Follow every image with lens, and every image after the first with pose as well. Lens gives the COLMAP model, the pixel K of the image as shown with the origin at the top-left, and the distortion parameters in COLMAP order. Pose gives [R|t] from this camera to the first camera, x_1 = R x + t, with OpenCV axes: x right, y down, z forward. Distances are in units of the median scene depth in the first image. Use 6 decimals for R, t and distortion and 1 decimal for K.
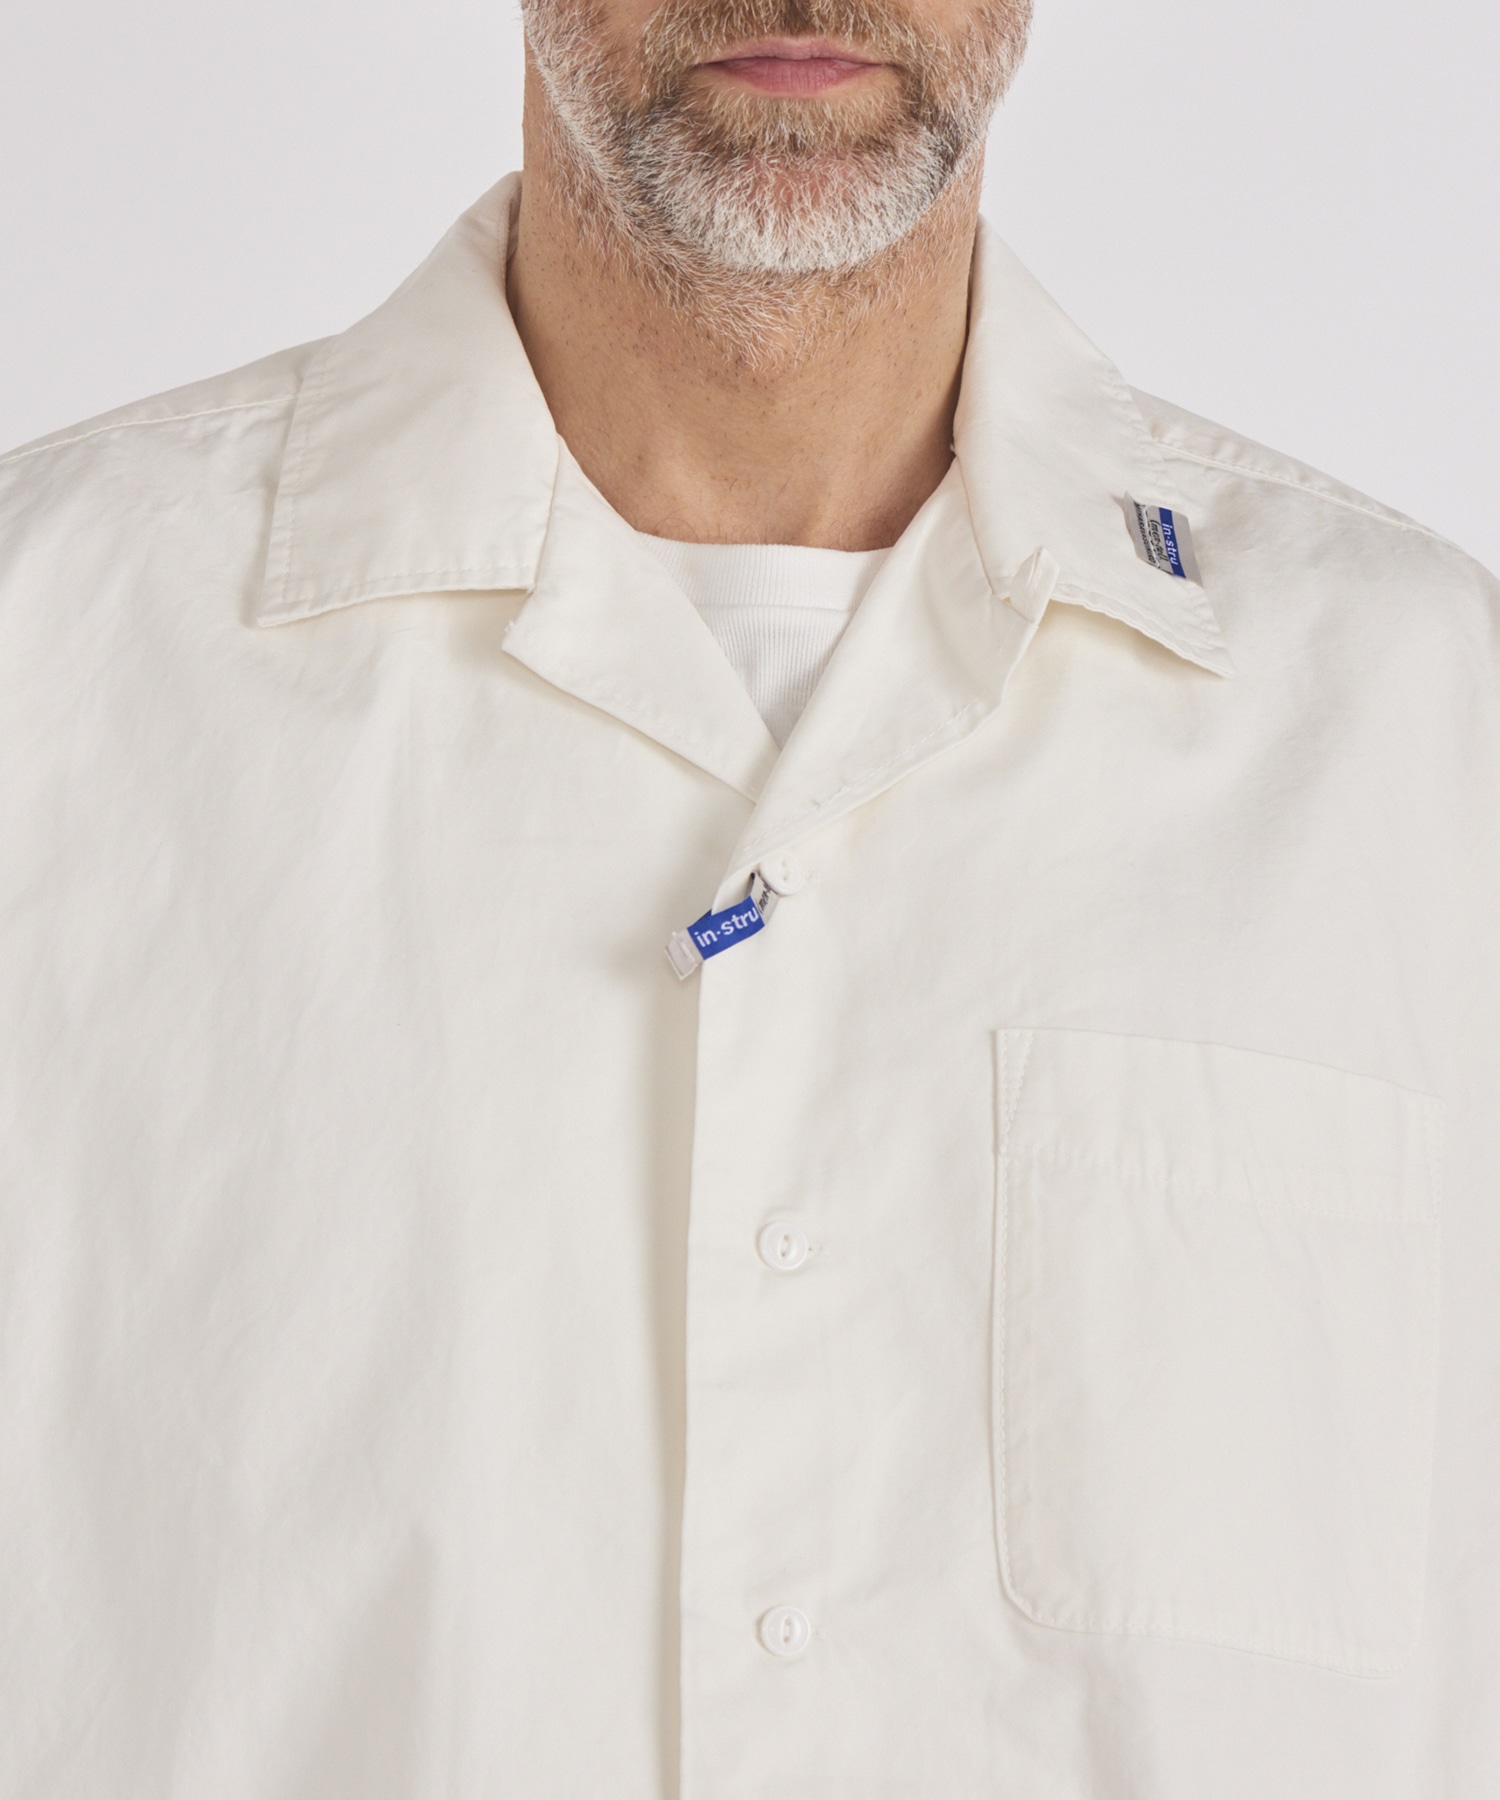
lens RADIAL K [[5642.3, 0, 746.8], [0, 5642.3, 885.5], [0, 0, 1]] dist [-0.147251, 0.000000]
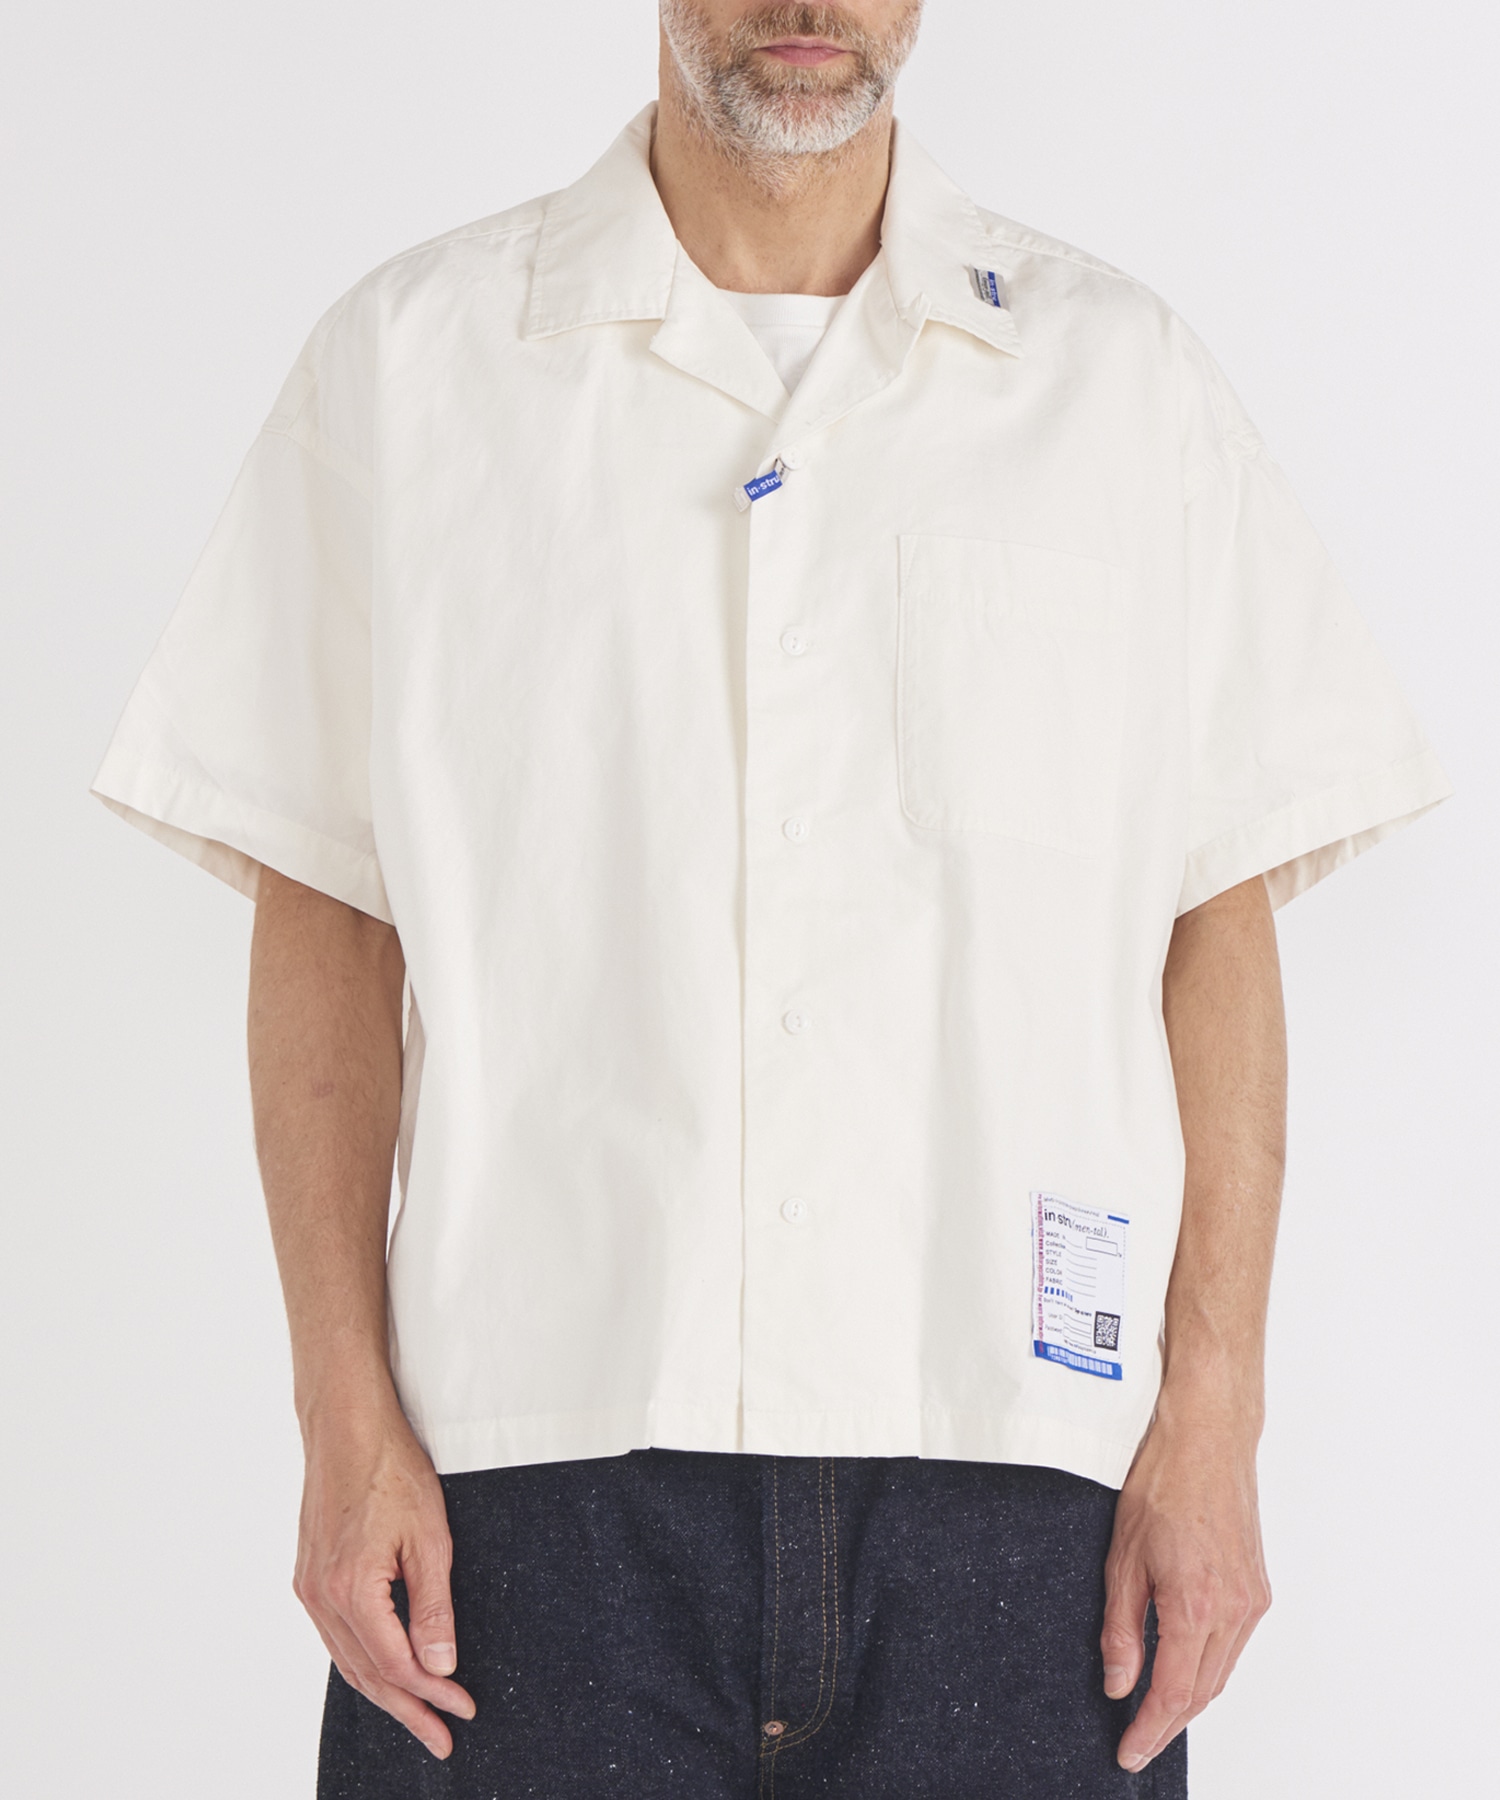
lens RADIAL K [[5642.3, 0, 753.8], [0, 5642.3, 905.4], [0, 0, 1]] dist [-0.147251, 0.000000]
pose [[0.999343, -0.014075, -0.033389, 0.055865], [0.015894, 0.998368, 0.054848, 0.044734], [0.032562, -0.055343, 0.997936, -0.975031]]
